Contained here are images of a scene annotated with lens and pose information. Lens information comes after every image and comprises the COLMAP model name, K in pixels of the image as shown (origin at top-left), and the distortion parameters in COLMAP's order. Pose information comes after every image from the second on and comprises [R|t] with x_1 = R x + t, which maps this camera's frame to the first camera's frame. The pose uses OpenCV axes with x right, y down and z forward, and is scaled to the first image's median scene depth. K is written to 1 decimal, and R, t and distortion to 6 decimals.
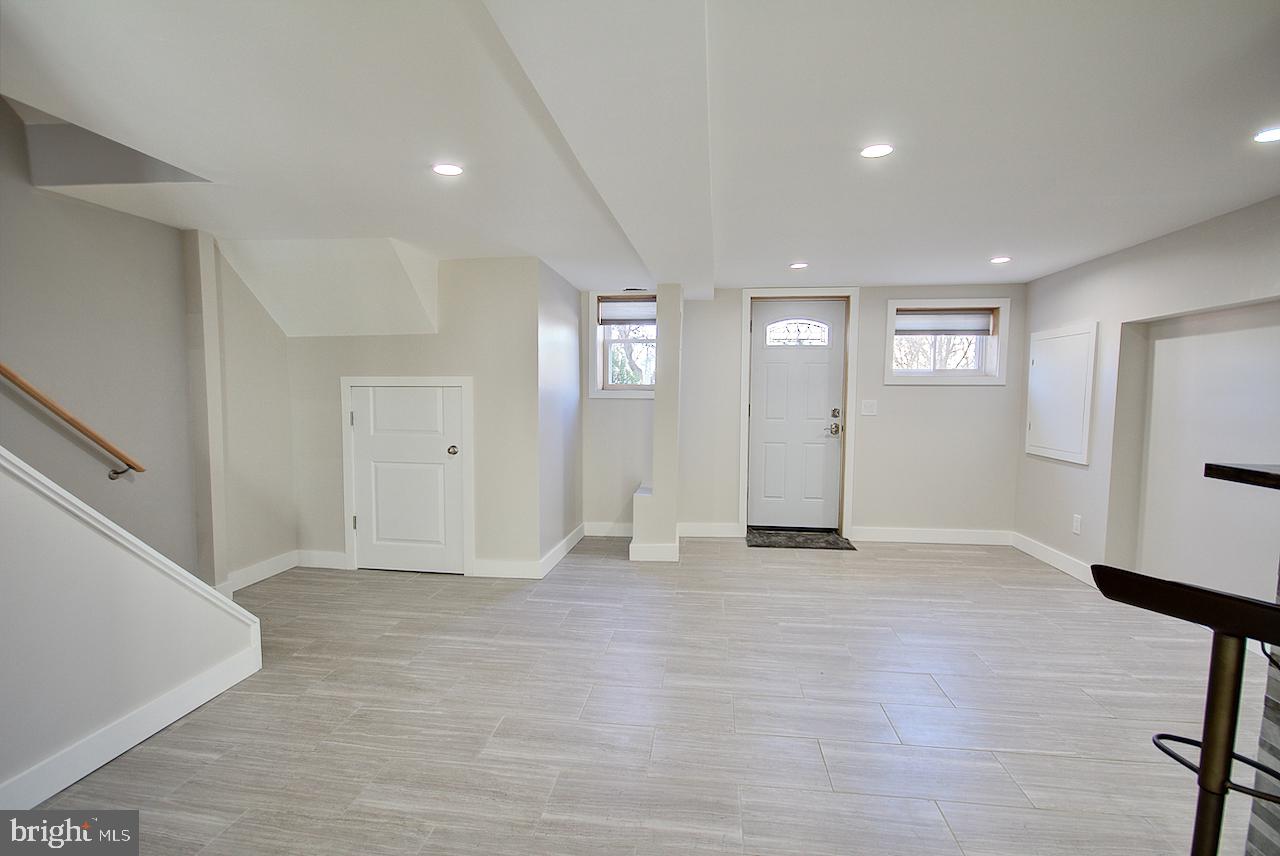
lens RADIAL K [[590.8, 0, 640.9], [0, 590.8, 437.7], [0, 0, 1]] dist [0.003138, -0.008911]
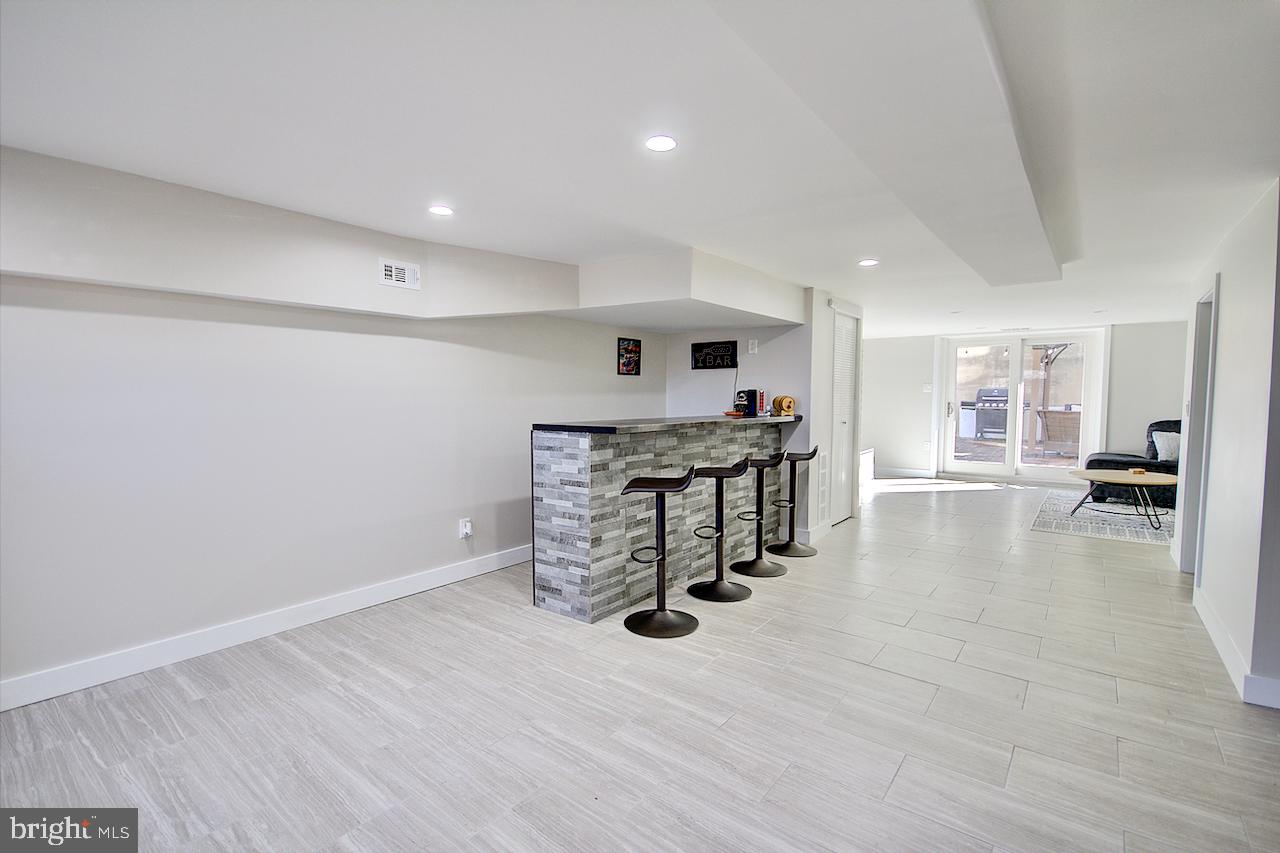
lens RADIAL K [[590.8, 0, 635.8], [0, 590.8, 438.3], [0, 0, 1]] dist [0.003138, -0.008911]
pose [[-0.861997, -0.037684, 0.505511, -0.060951], [0.035237, 0.990366, 0.133913, -0.103968], [-0.505687, 0.133245, -0.852365, 1.515903]]
